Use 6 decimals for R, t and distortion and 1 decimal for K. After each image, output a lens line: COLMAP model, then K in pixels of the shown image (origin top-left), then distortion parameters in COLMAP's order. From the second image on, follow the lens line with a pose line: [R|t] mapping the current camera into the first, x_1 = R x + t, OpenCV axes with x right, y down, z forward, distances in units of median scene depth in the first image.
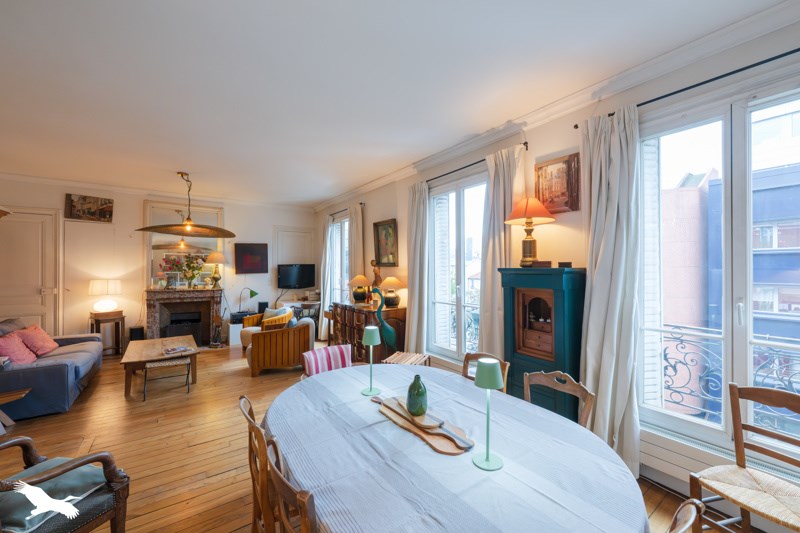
lens RADIAL K [[321.9, 0, 400.3], [0, 321.9, 268.0], [0, 0, 1]] dist [-0.002196, 0.000148]
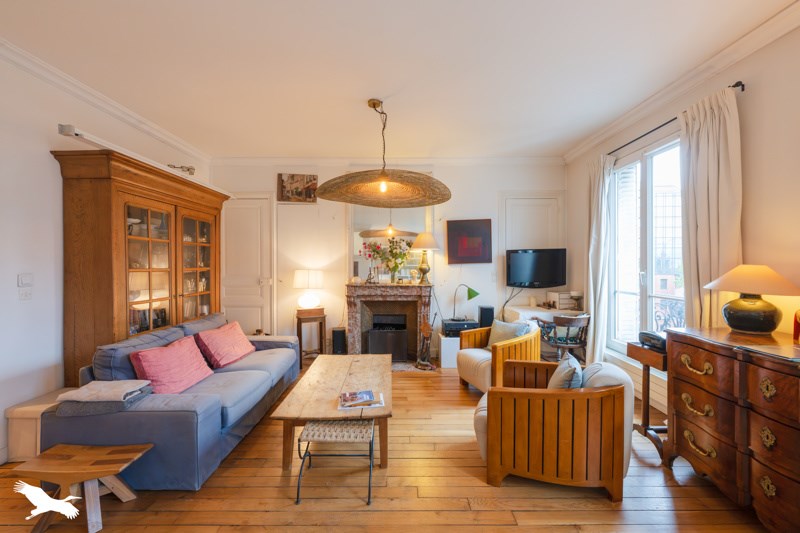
lens RADIAL K [[321.9, 0, 399.1], [0, 321.9, 265.4], [0, 0, 1]] dist [-0.002196, 0.000148]
pose [[0.820072, 0.000862, -0.572260, -0.223446], [0.004109, 0.999964, 0.007396, 0.017545], [0.572246, -0.008416, 0.820039, 0.408882]]
